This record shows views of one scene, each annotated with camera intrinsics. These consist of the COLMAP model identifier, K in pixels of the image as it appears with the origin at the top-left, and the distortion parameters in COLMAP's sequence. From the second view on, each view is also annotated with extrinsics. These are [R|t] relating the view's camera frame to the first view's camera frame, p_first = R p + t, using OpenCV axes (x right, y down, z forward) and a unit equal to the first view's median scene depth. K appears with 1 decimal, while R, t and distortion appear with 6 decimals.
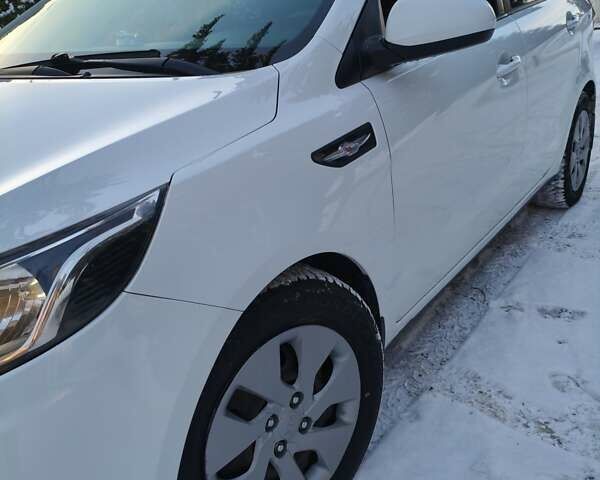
lens RADIAL K [[609.7, 0, 300.0], [0, 609.7, 240.0], [0, 0, 1]] dist [0.125016, -0.254685]
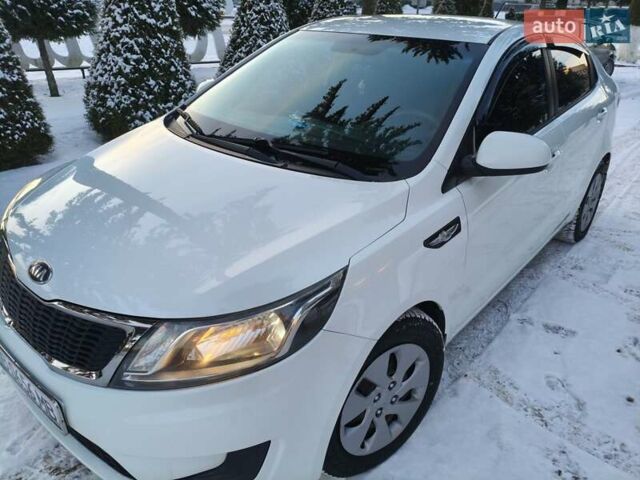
lens RADIAL K [[490.6, 0, 320.0], [0, 490.6, 240.0], [0, 0, 1]] dist [0.052766, -0.092745]
pose [[0.990391, 0.129742, -0.047885, -0.135789], [-0.125210, 0.988230, 0.087885, -0.159619], [0.058723, -0.081045, 0.994979, -0.217932]]
